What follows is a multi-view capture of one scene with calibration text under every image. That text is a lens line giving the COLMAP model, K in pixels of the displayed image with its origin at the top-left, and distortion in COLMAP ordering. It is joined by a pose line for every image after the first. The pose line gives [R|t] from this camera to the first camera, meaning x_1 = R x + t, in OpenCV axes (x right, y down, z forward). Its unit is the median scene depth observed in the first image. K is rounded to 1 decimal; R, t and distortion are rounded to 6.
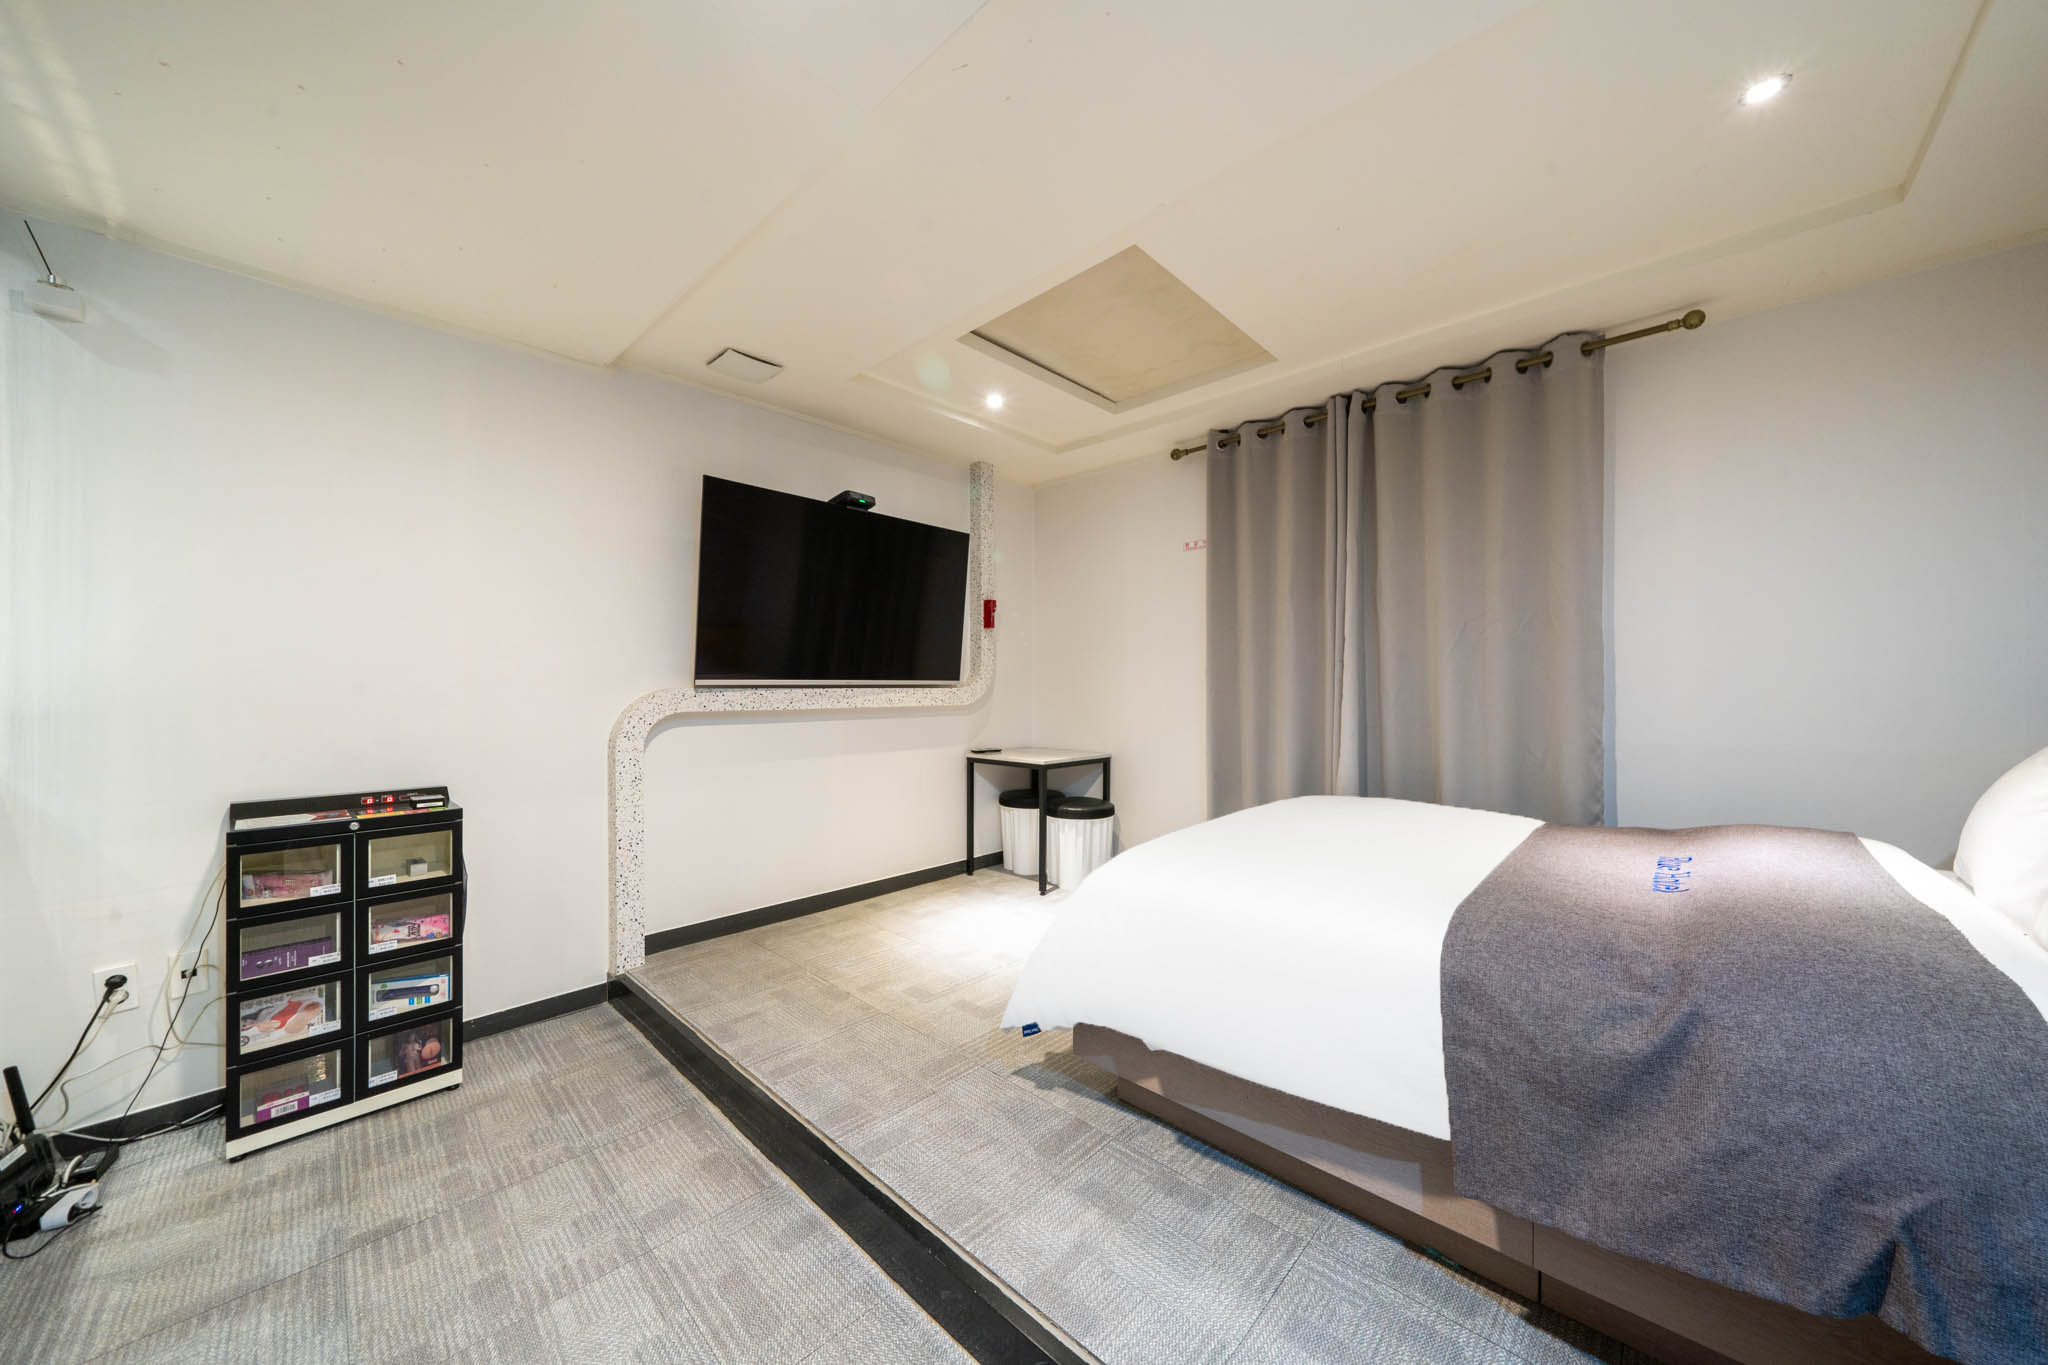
lens RADIAL K [[702.5, 0, 1036.3], [0, 702.5, 681.9], [0, 0, 1]] dist [-0.002743, -0.000188]
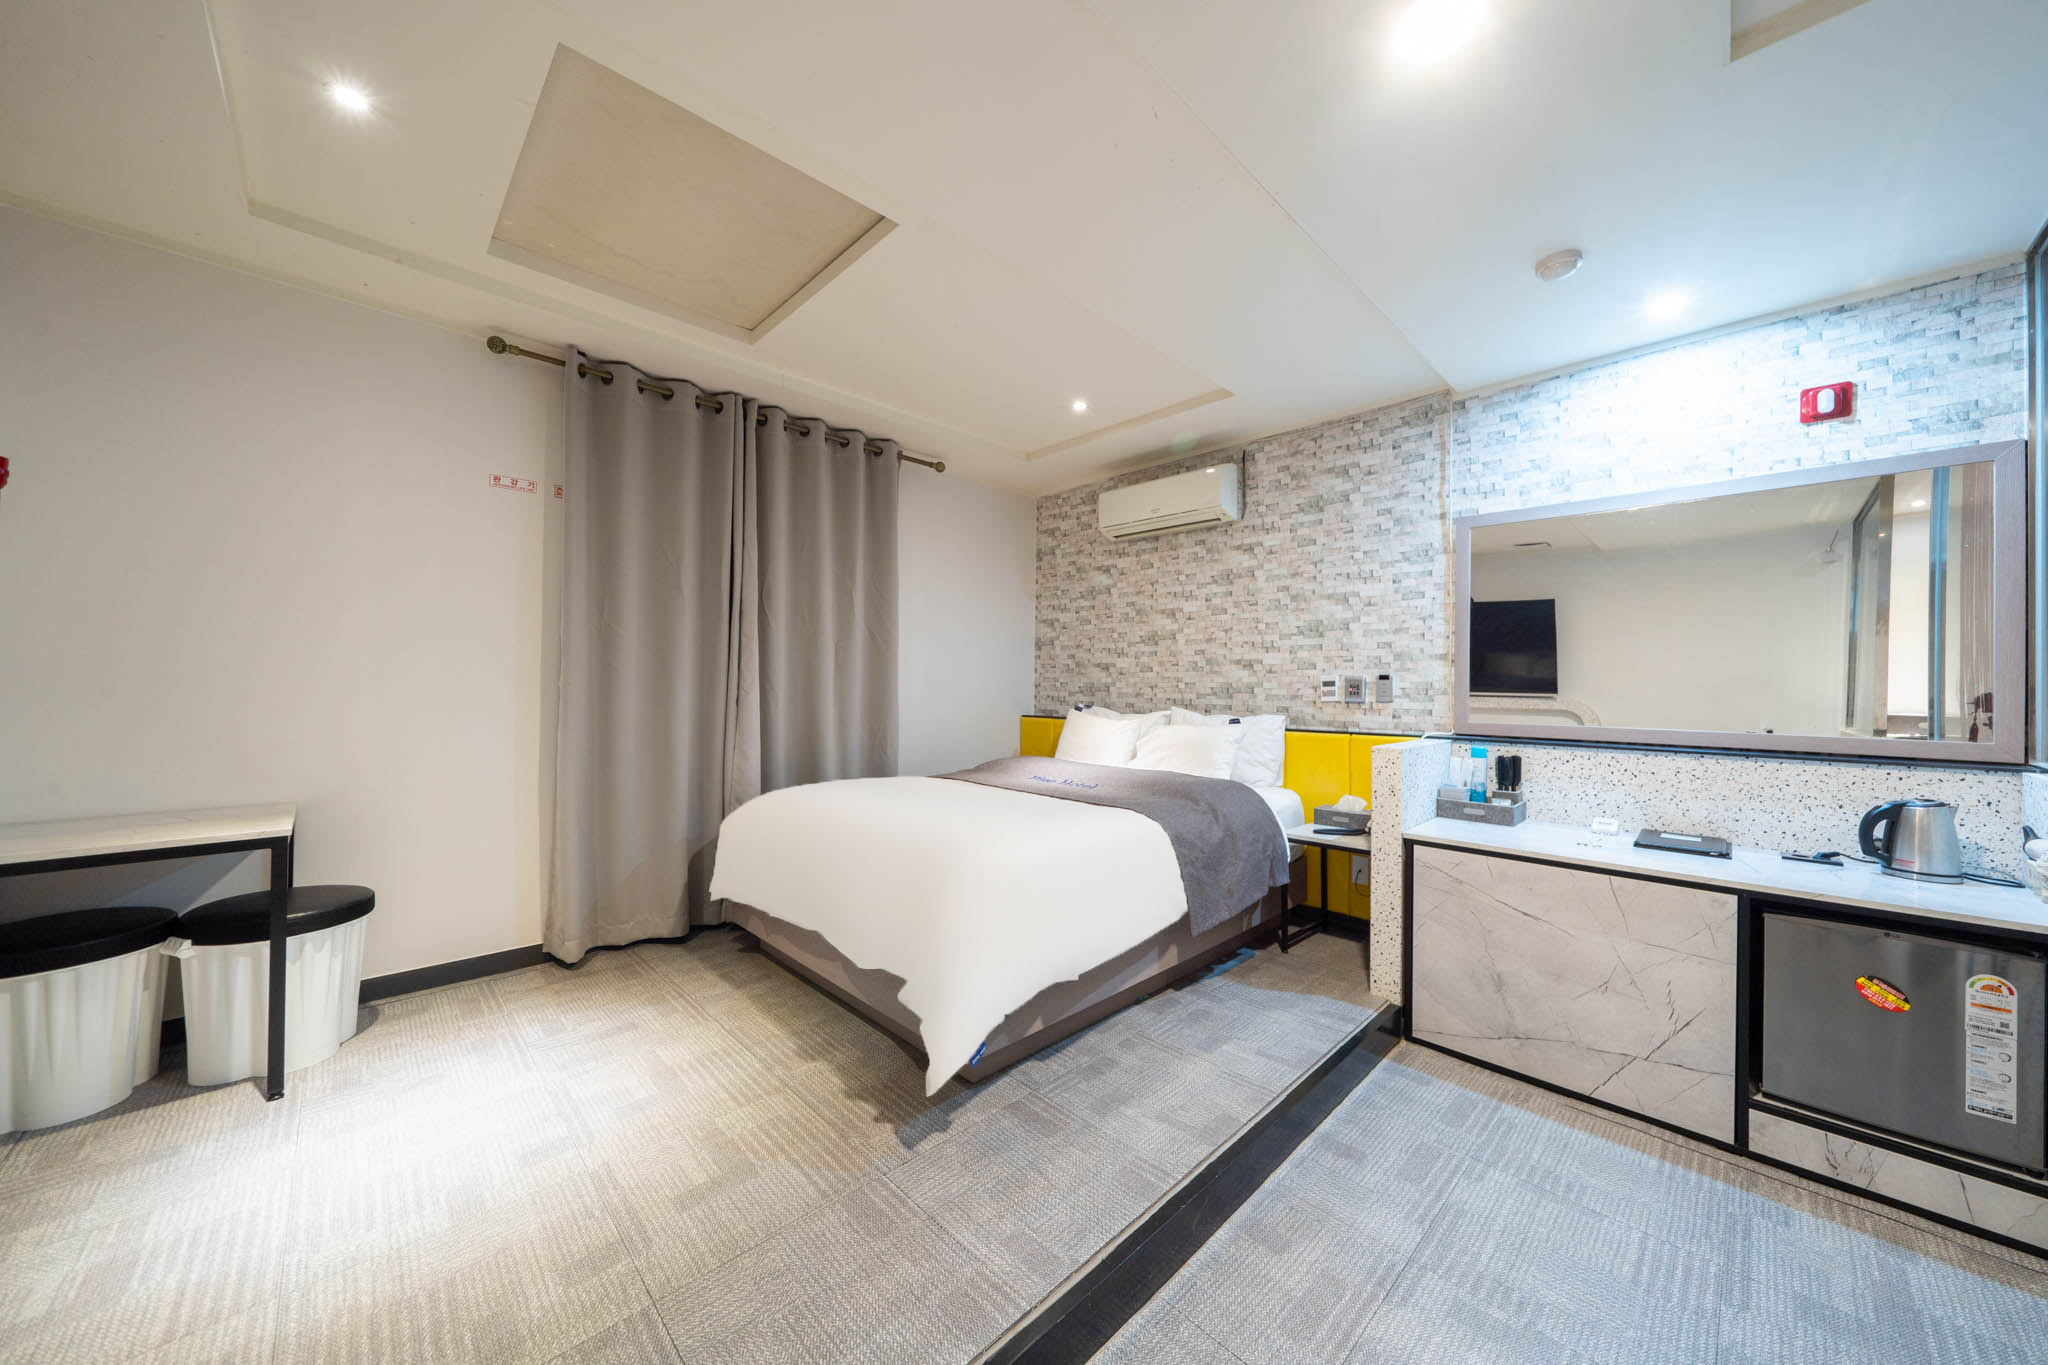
lens RADIAL K [[702.5, 0, 1036.3], [0, 702.5, 681.9], [0, 0, 1]] dist [-0.002743, -0.000188]
pose [[0.040421, 0.008508, 0.999147, -0.901091], [-0.011950, 0.999896, -0.008031, 0.010080], [-0.999111, -0.011615, 0.040518, 0.859689]]
